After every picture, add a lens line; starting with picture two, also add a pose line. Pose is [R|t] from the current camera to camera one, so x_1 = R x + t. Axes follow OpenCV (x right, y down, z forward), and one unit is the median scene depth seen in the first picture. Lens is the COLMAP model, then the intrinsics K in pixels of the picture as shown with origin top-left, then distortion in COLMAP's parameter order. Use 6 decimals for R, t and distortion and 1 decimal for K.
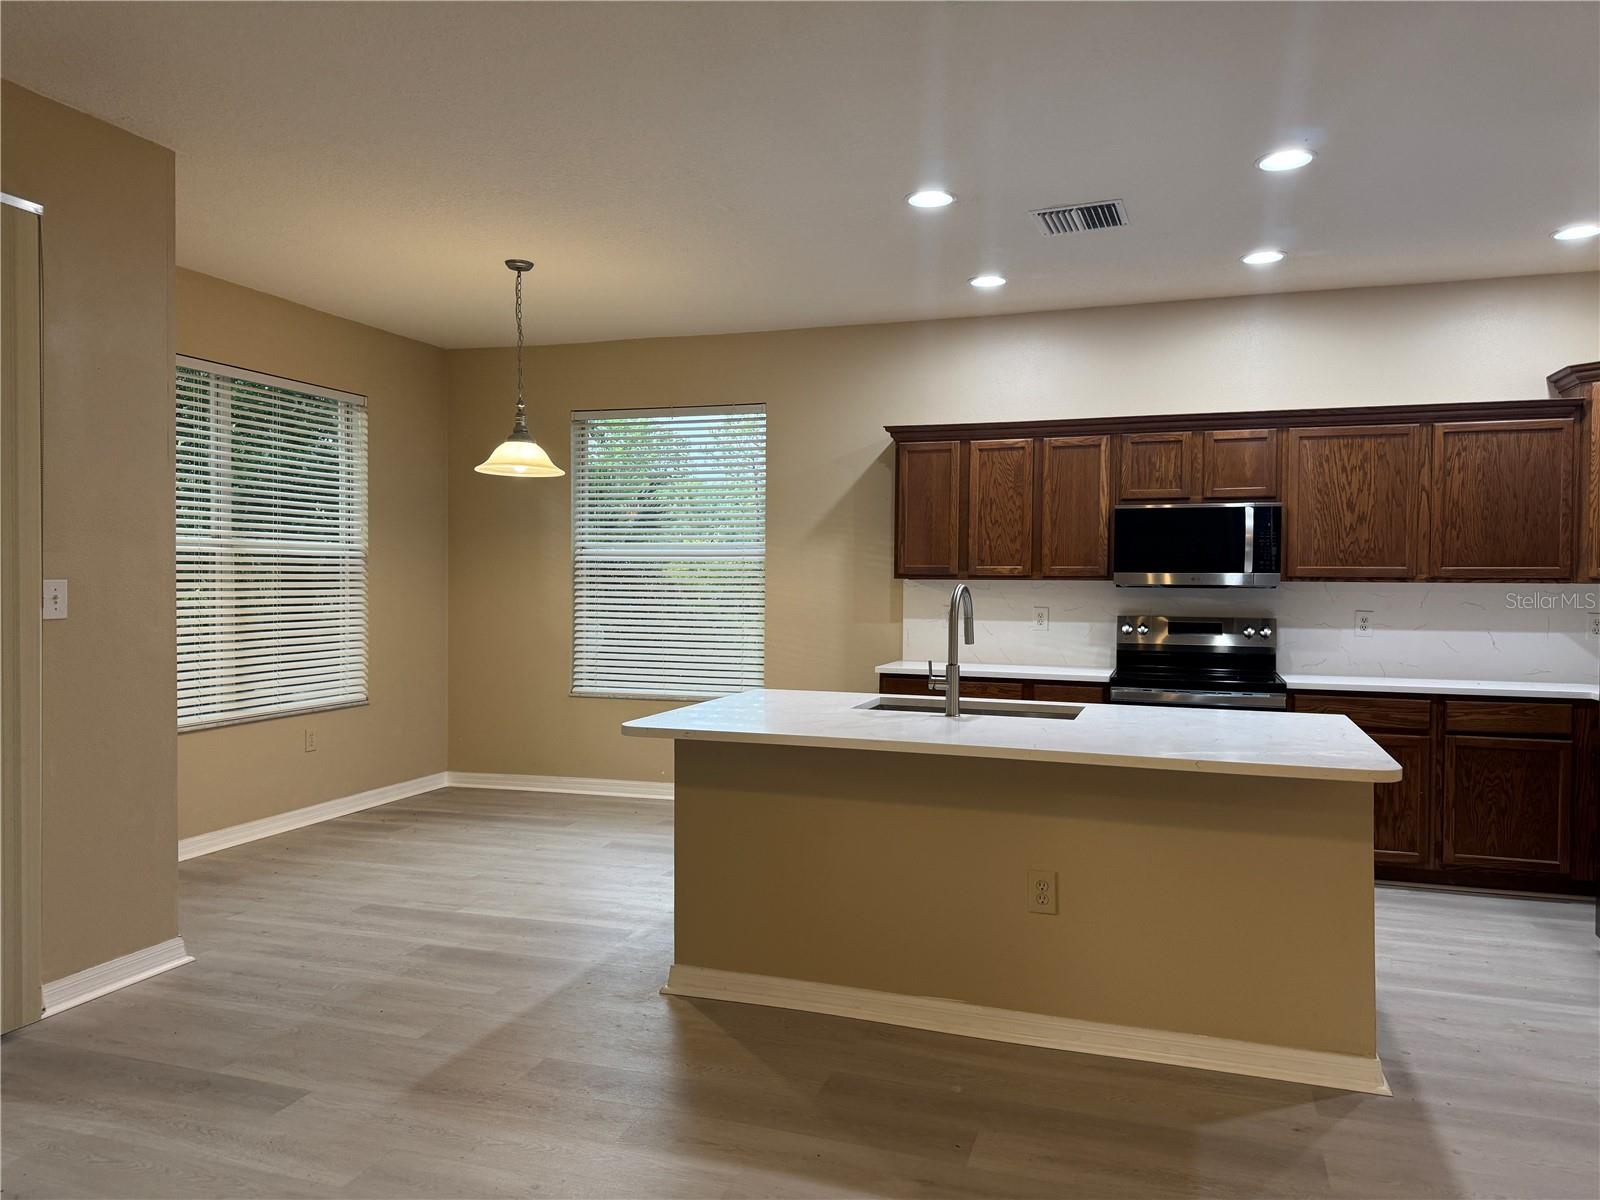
lens RADIAL K [[1126.1, 0, 793.2], [0, 1126.1, 600.5], [0, 0, 1]] dist [0.116923, -0.159135]
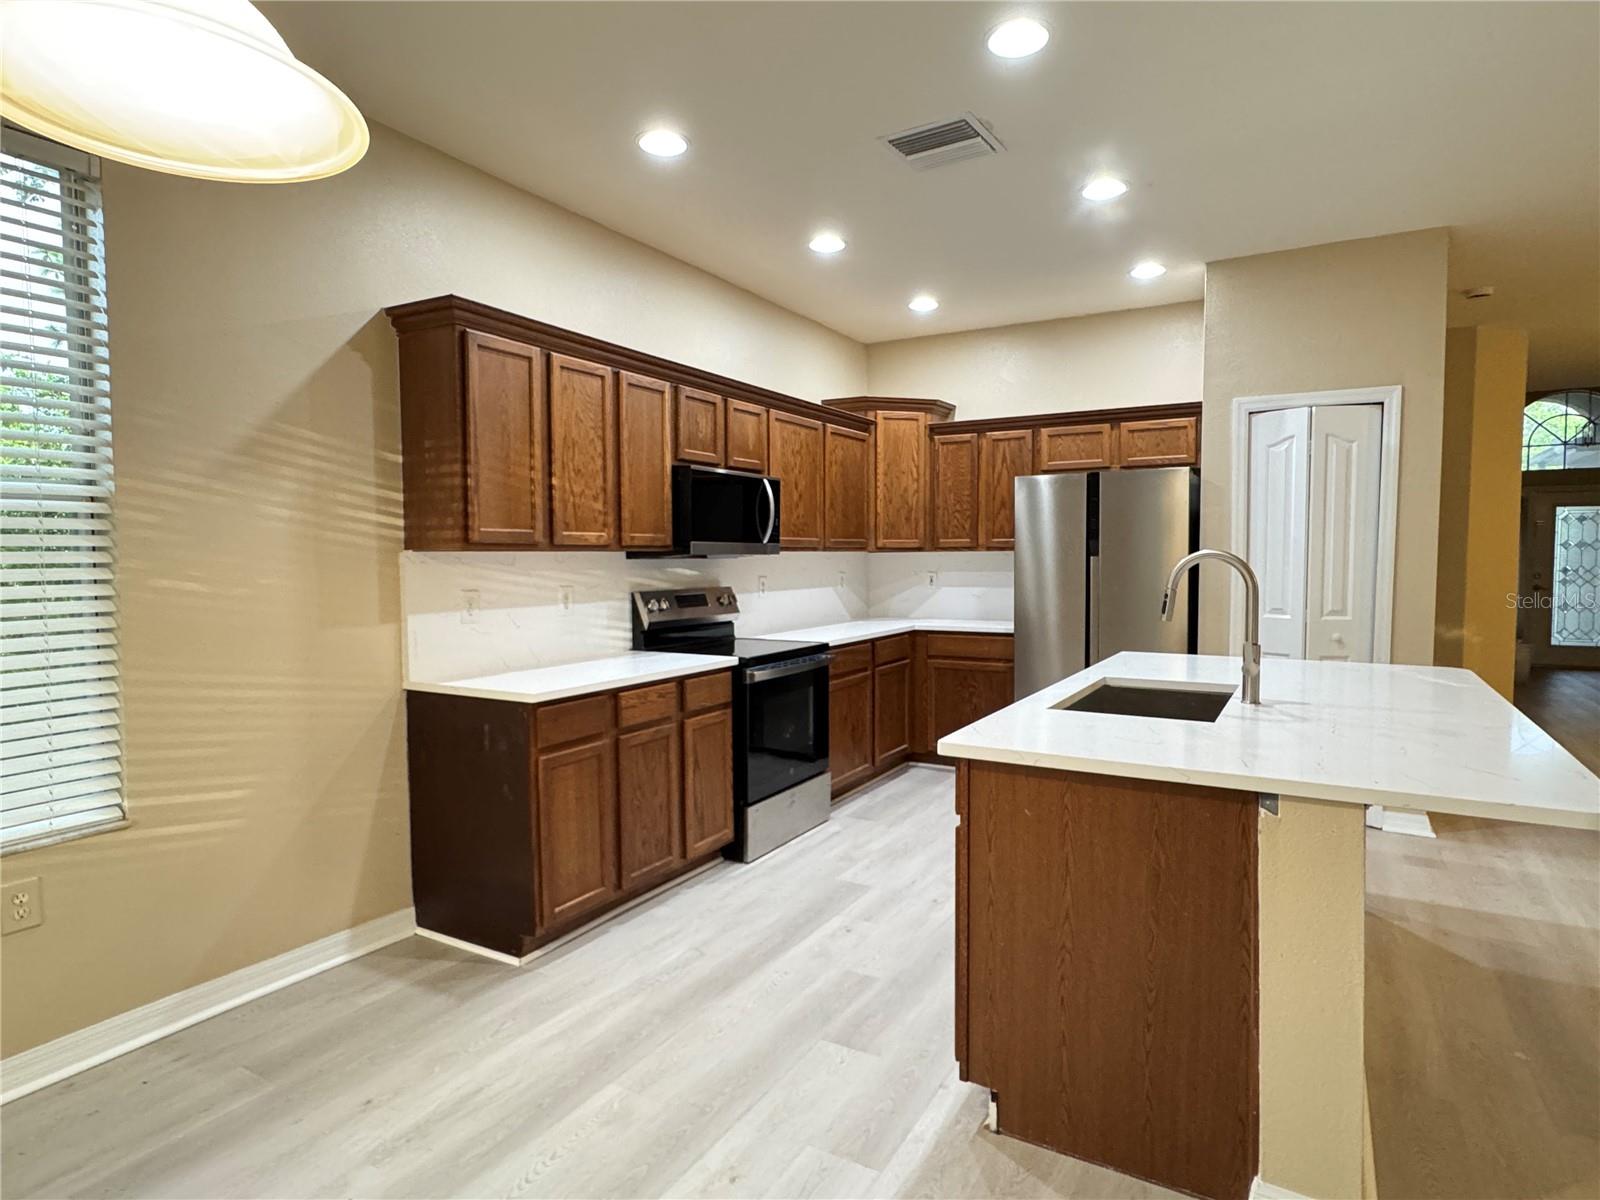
lens RADIAL K [[894.8, 0, 798.4], [0, 894.8, 603.5], [0, 0, 1]] dist [-0.002301, -0.000721]
pose [[0.193411, -0.060651, 0.979241, -0.385771], [0.025970, 0.998054, 0.056686, -0.014045], [-0.980774, 0.014467, 0.194610, 0.788084]]
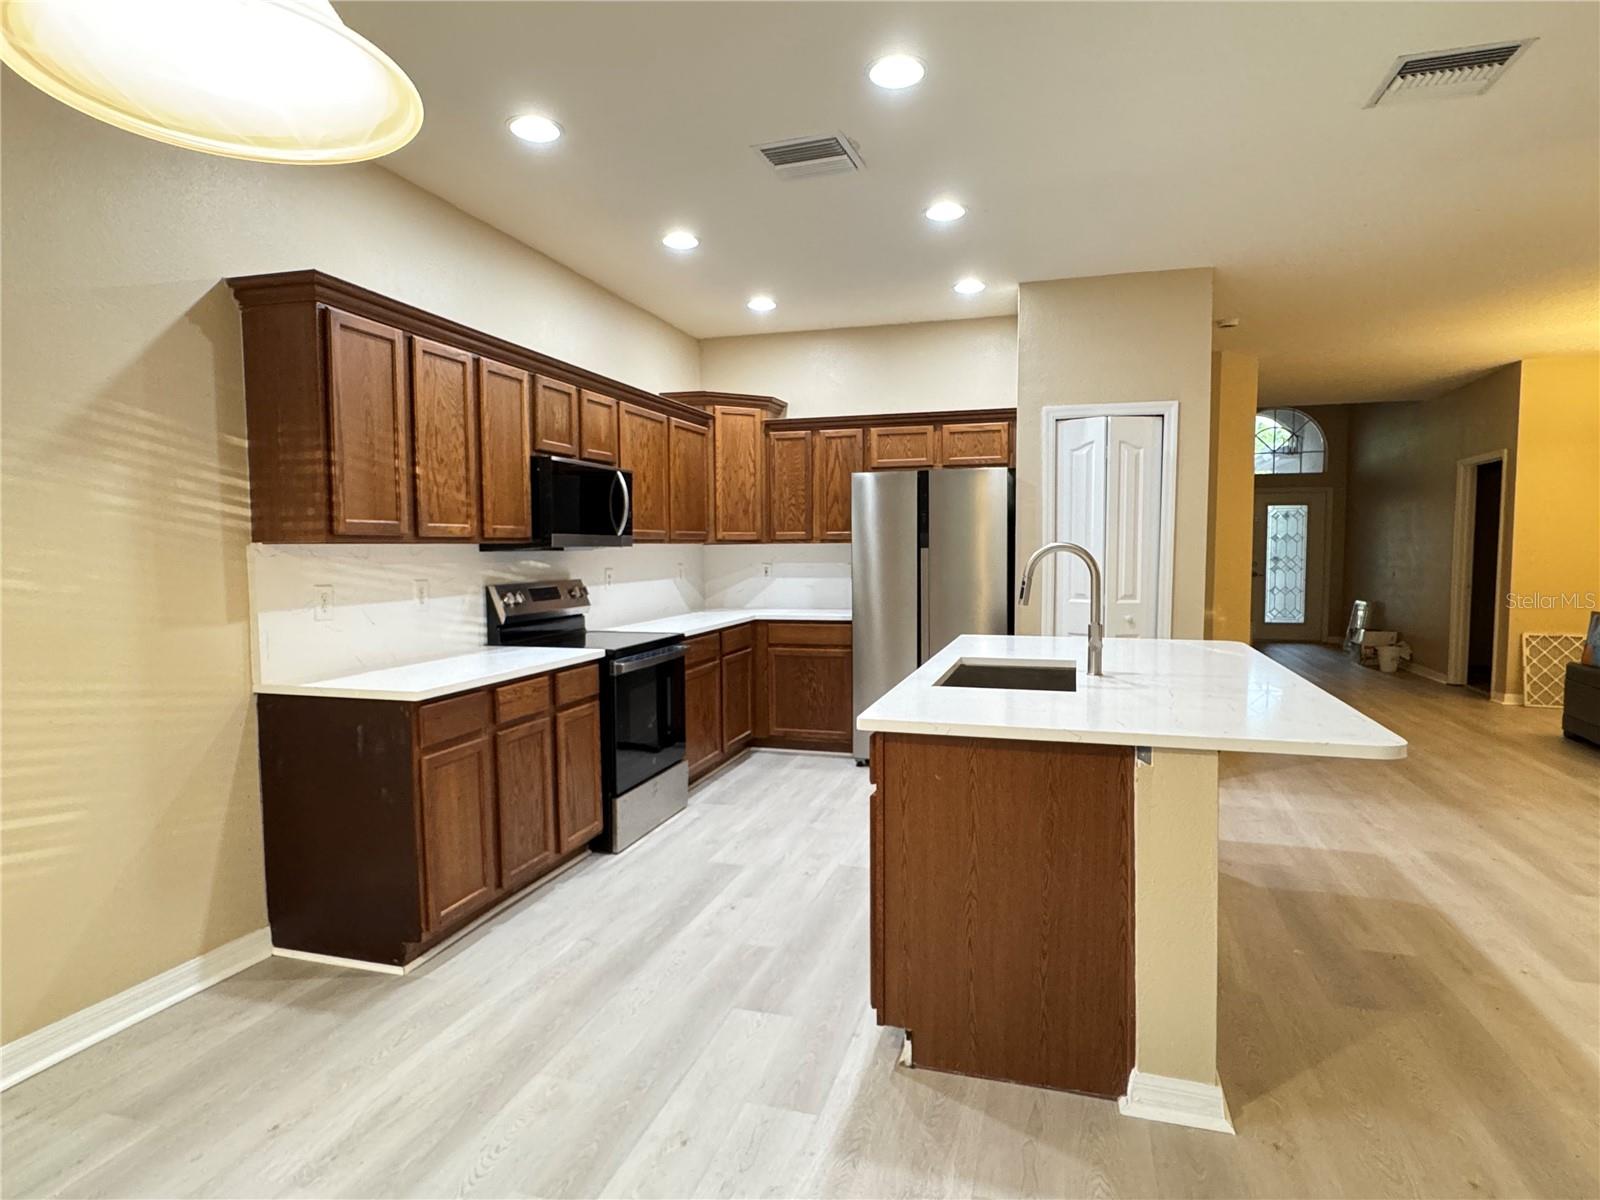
lens RADIAL K [[894.8, 0, 798.4], [0, 894.8, 603.5], [0, 0, 1]] dist [-0.002301, -0.000721]
pose [[-0.039861, -0.070753, 0.996697, -0.413341], [0.025665, 0.997088, 0.071808, -0.015871], [-0.998876, 0.028443, -0.037929, 0.843533]]
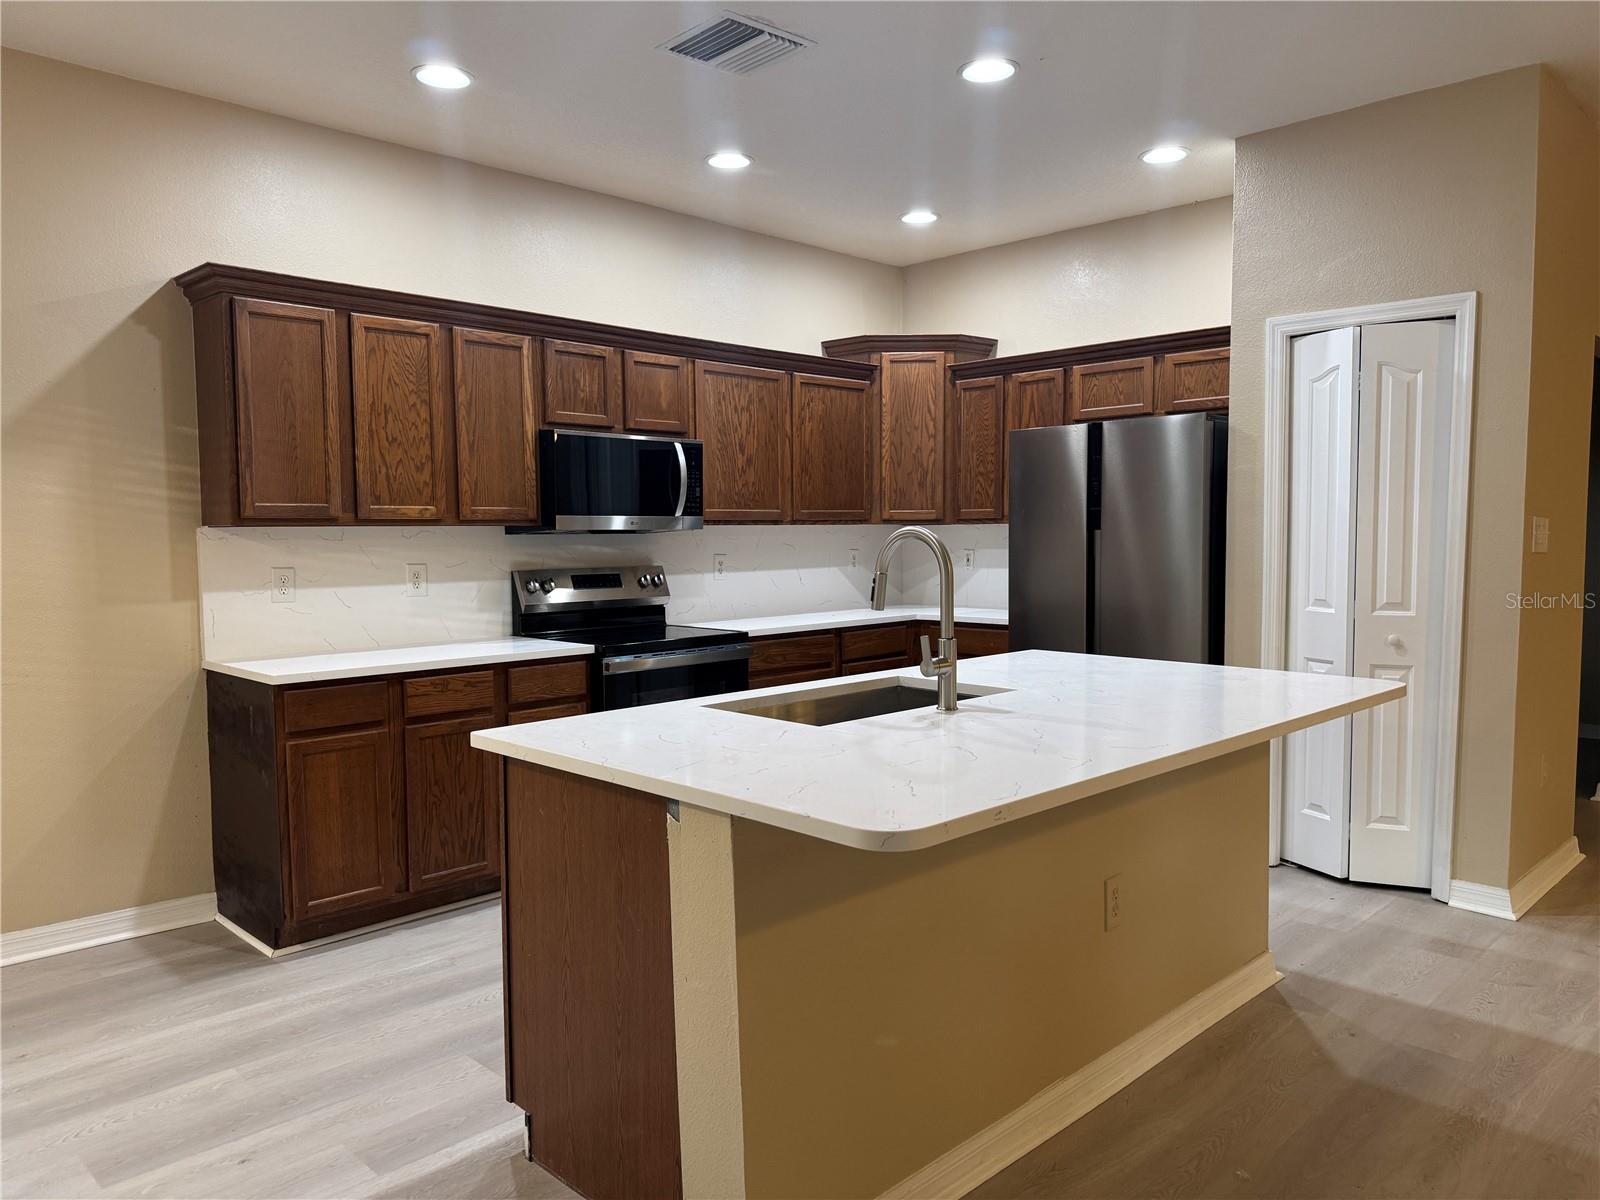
lens RADIAL K [[1126.0, 0, 814.2], [0, 1126.0, 602.9], [0, 0, 1]] dist [0.108864, -0.162113]
pose [[0.432504, -0.070276, 0.898889, -0.352198], [0.028547, 0.997525, 0.064252, -0.009362], [-0.901180, -0.002128, 0.433440, 0.500309]]
